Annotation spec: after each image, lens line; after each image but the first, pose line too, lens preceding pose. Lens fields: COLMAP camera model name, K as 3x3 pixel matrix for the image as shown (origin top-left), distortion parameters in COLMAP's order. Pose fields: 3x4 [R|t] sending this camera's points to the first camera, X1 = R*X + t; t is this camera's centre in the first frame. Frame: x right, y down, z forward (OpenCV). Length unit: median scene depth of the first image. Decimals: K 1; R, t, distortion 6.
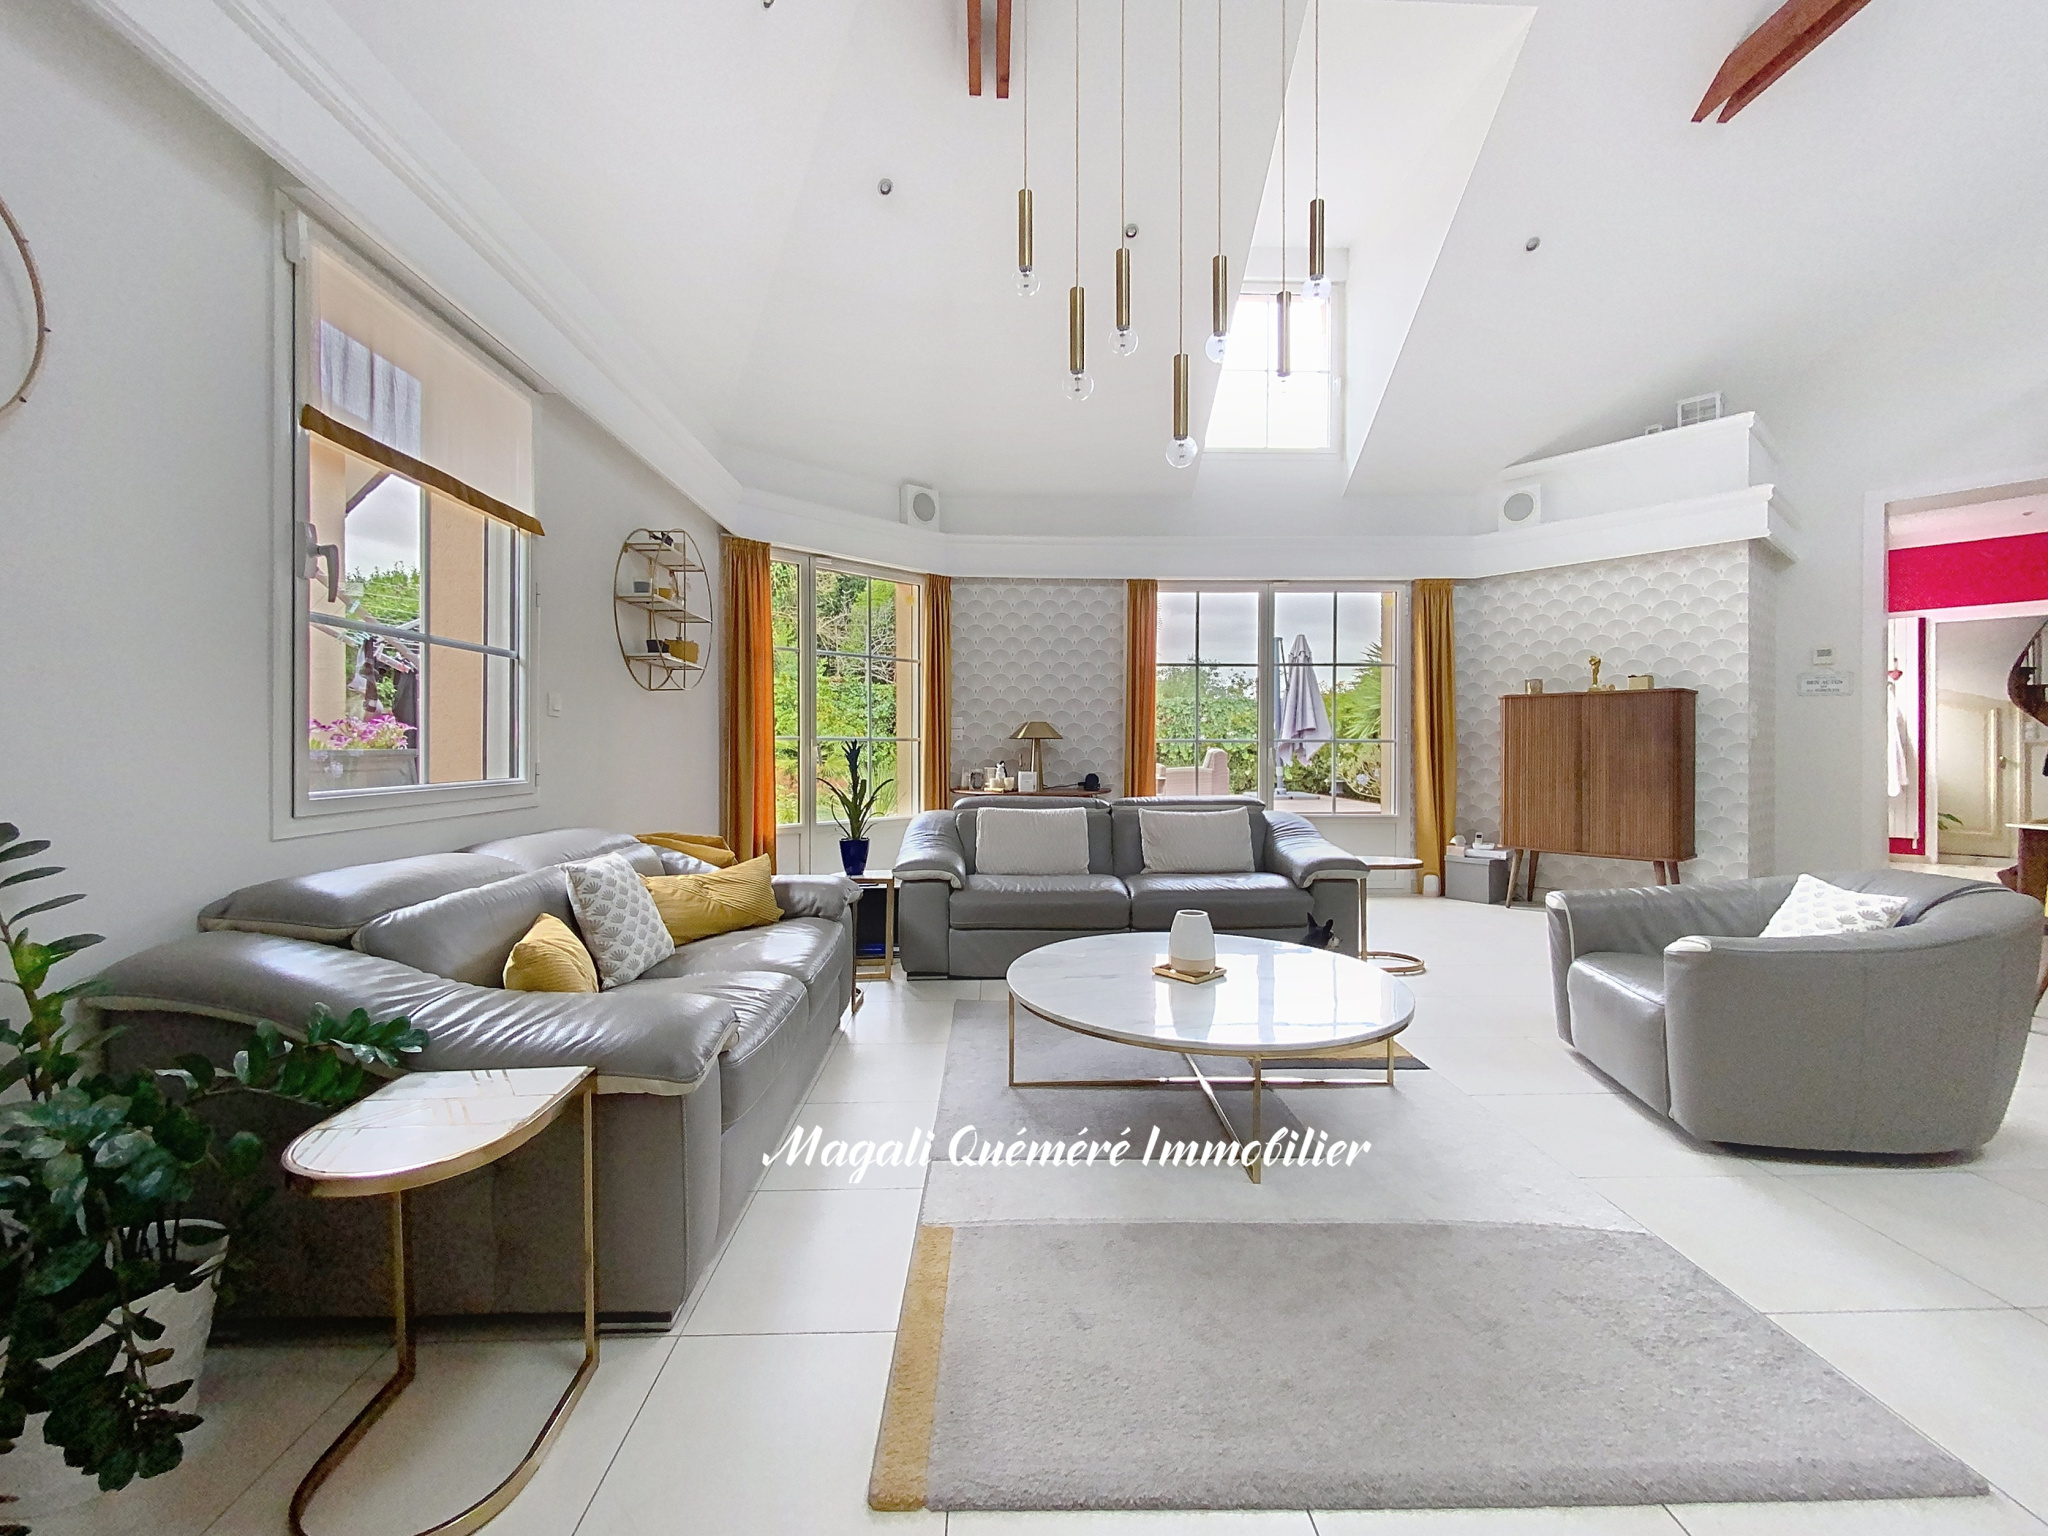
lens RADIAL K [[836.9, 0, 1022.9], [0, 836.9, 757.6], [0, 0, 1]] dist [-0.000713, -0.003293]
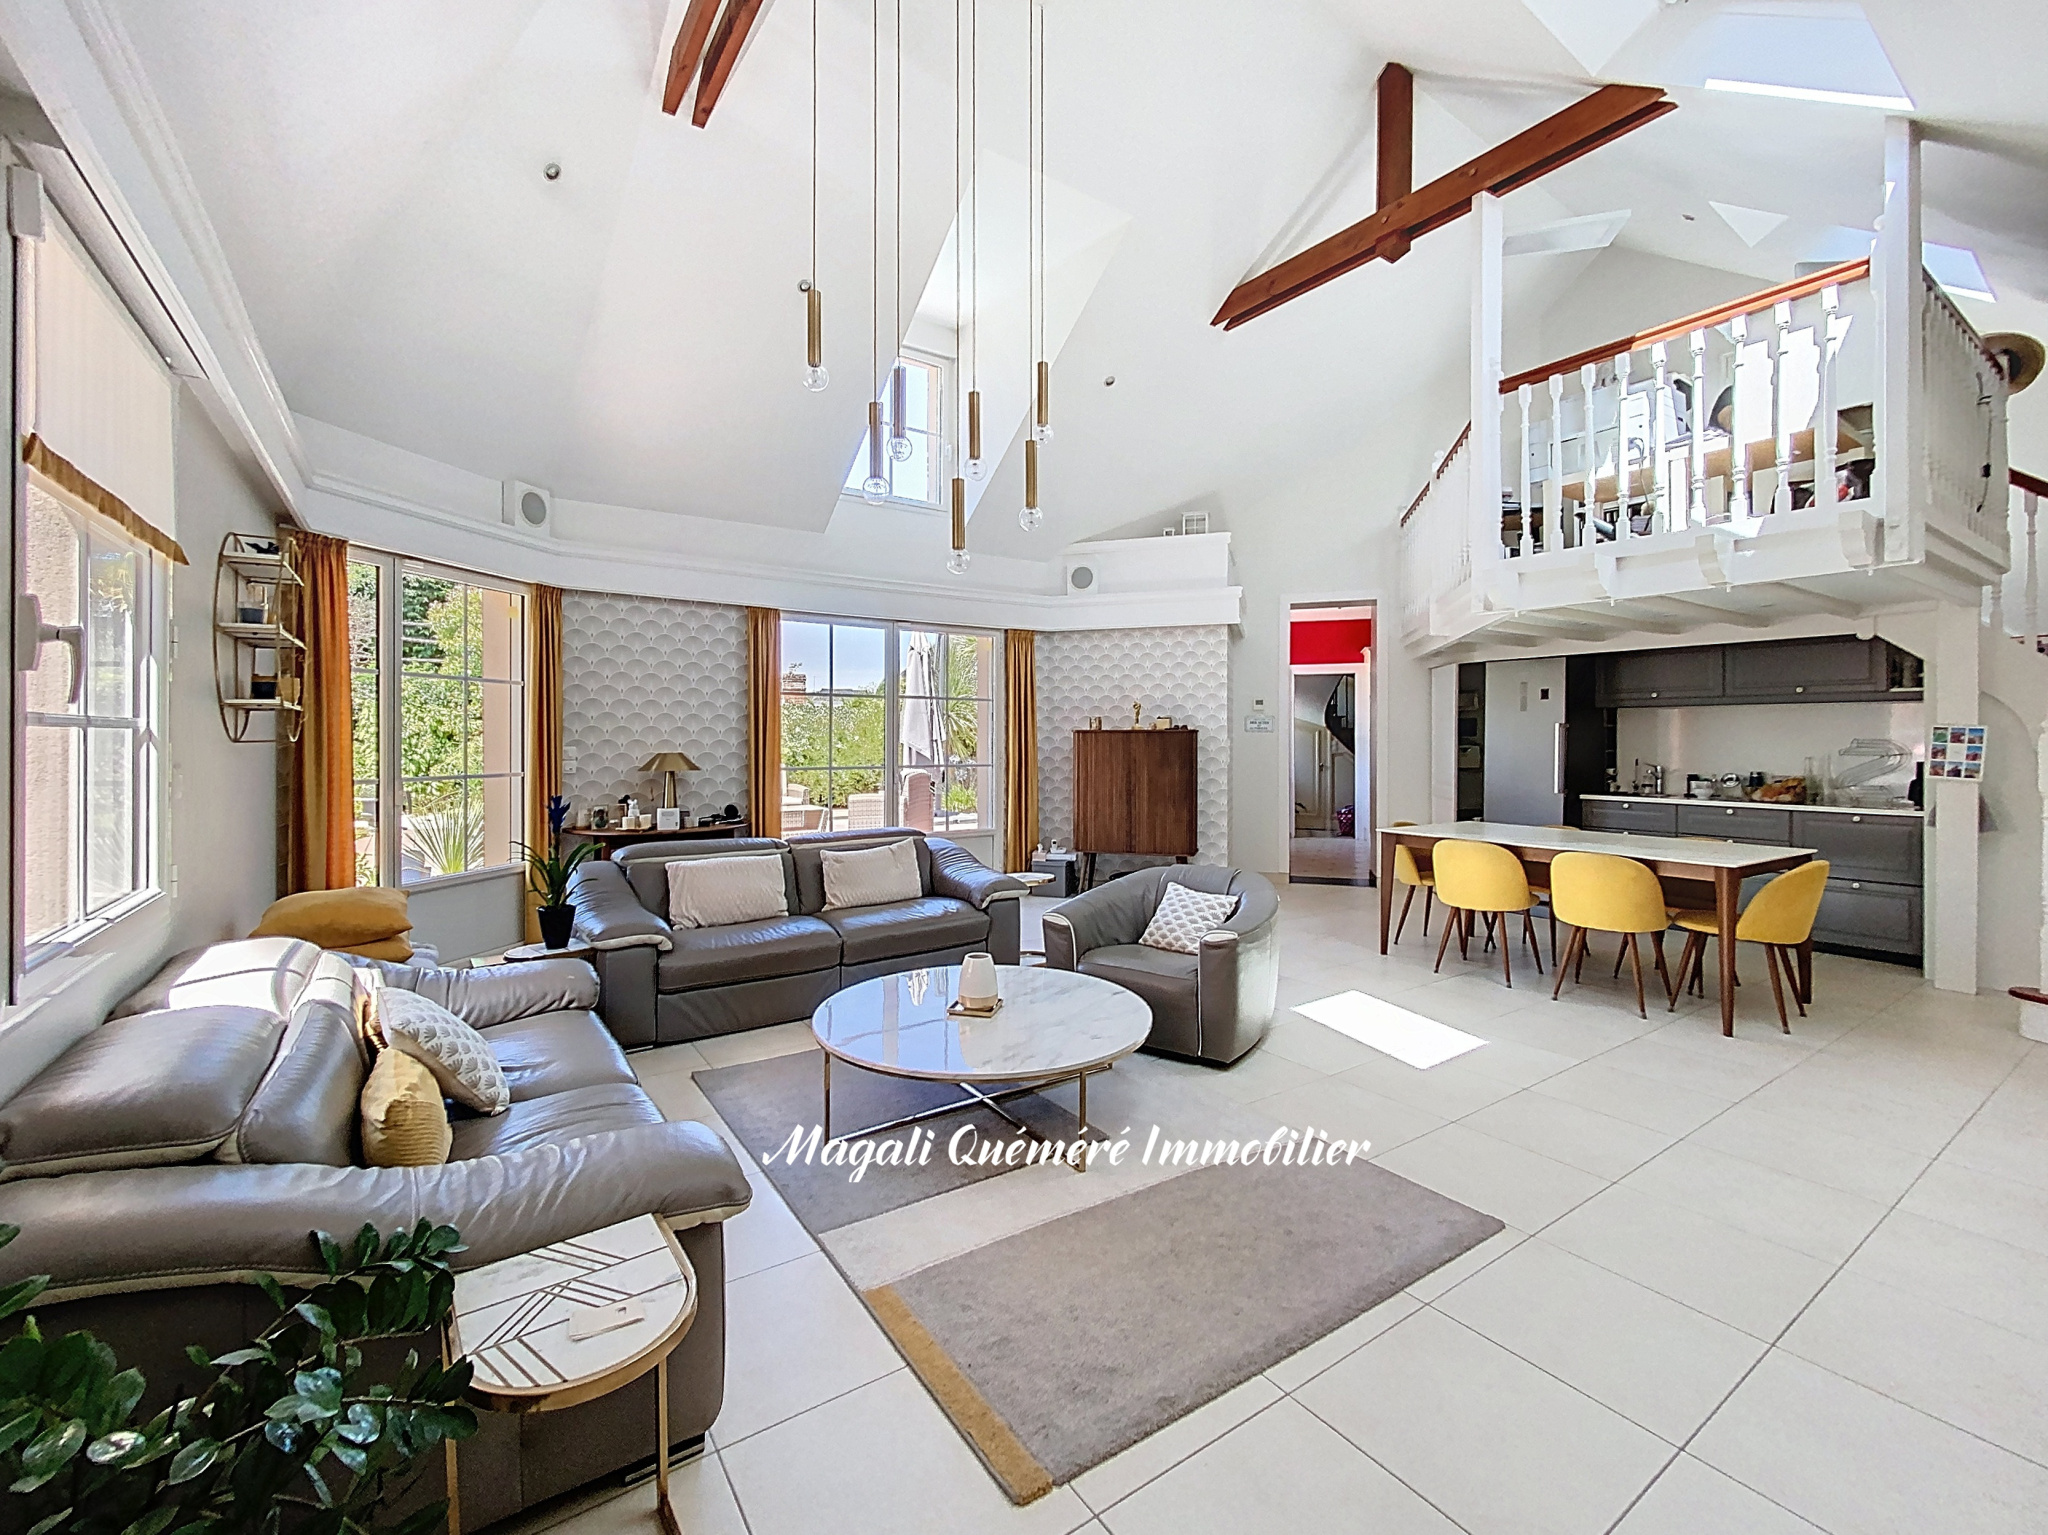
lens RADIAL K [[866.7, 0, 1025.0], [0, 866.7, 756.2], [0, 0, 1]] dist [-0.001181, -0.022521]
pose [[0.835140, -0.012351, 0.549899, -0.206836], [0.004639, 0.999870, 0.015413, -0.058310], [-0.550018, -0.010322, 0.835089, -0.031728]]
